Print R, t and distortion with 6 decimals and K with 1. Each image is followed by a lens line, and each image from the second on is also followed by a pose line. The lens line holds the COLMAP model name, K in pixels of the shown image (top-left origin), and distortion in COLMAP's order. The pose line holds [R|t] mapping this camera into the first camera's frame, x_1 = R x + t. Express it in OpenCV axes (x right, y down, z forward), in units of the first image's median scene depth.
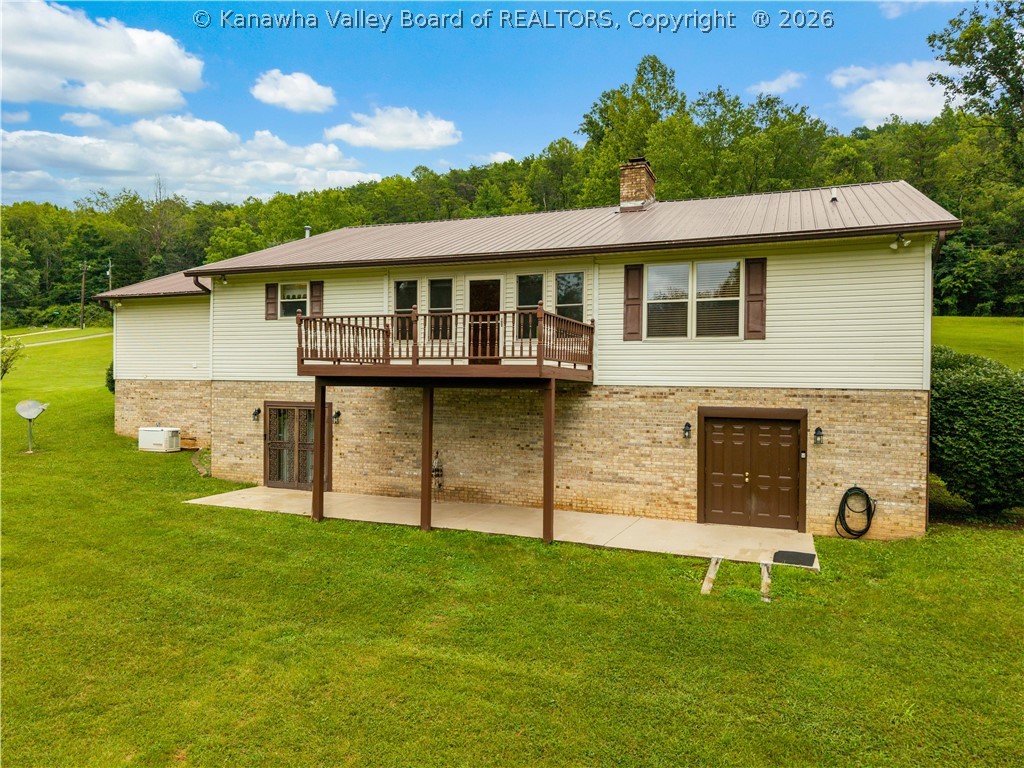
lens RADIAL K [[701.3, 0, 512.0], [0, 701.3, 384.0], [0, 0, 1]] dist [0.028414, -0.032344]
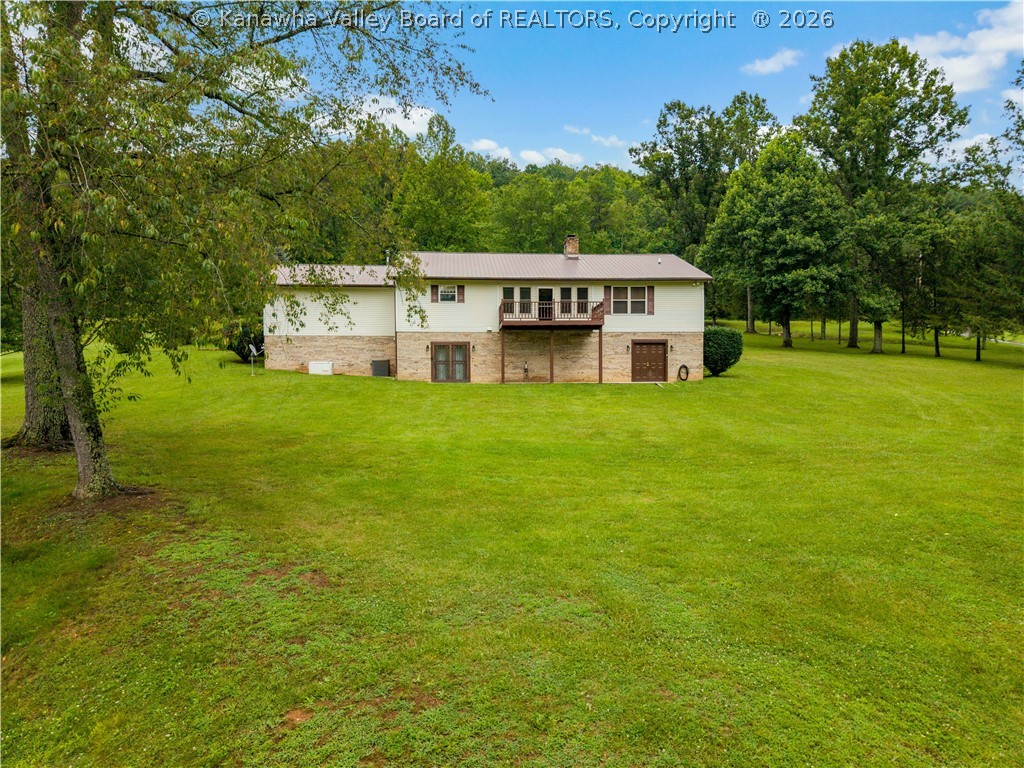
lens RADIAL K [[701.3, 0, 512.0], [0, 701.3, 384.0], [0, 0, 1]] dist [0.028414, -0.032344]
pose [[0.896574, -0.018995, 0.442487, -1.211365], [0.018309, 0.999815, 0.005821, 0.161902], [-0.442516, 0.002882, 0.896756, -1.100571]]
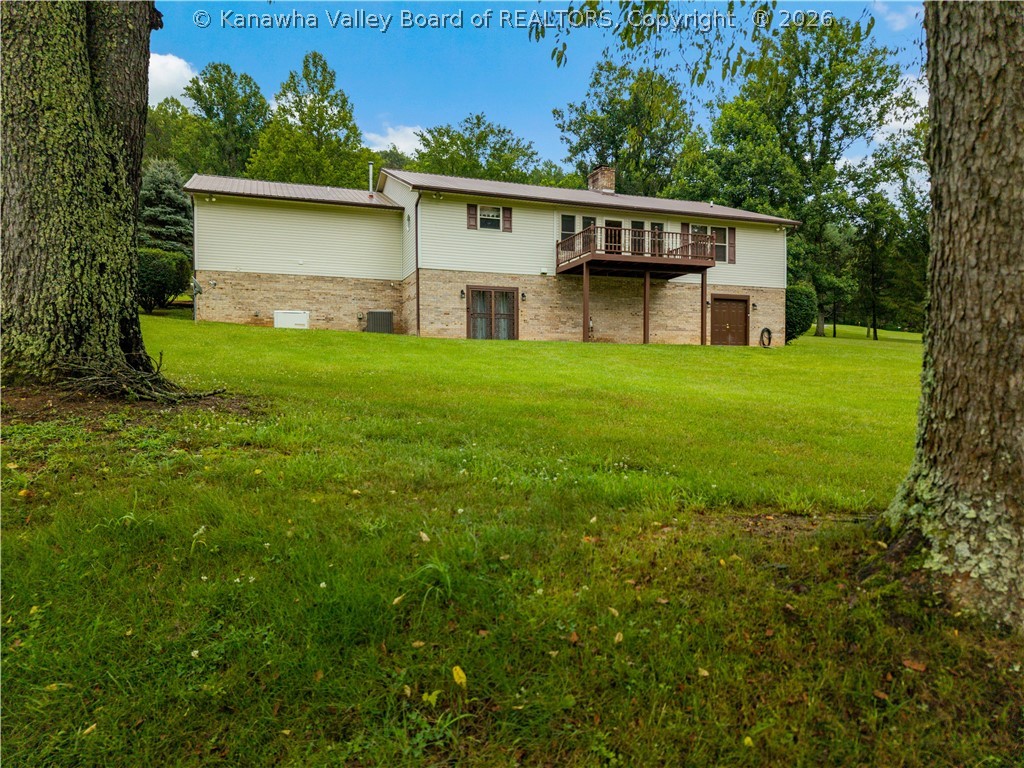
lens RADIAL K [[686.7, 0, 515.6], [0, 686.7, 393.6], [0, 0, 1]] dist [0.029763, -0.035671]
pose [[0.738189, -0.026760, 0.674063, -1.422797], [0.015176, 0.999619, 0.023064, 0.249352], [-0.674423, -0.006796, 0.738314, -0.132337]]
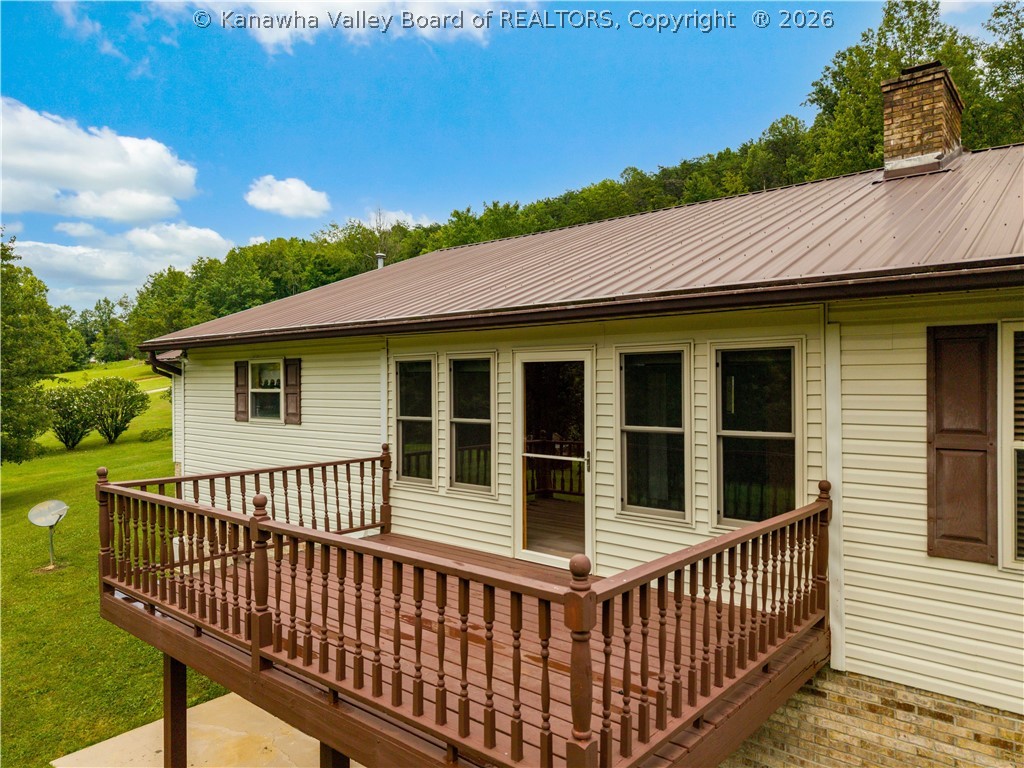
lens RADIAL K [[684.6, 0, 512.0], [0, 684.6, 384.0], [0, 0, 1]] dist [0.038872, -0.026569]
pose [[0.950556, -0.015069, -0.310187, 0.069542], [0.014931, 0.999885, -0.002819, -0.134772], [0.310193, -0.001952, 0.950671, 0.584495]]
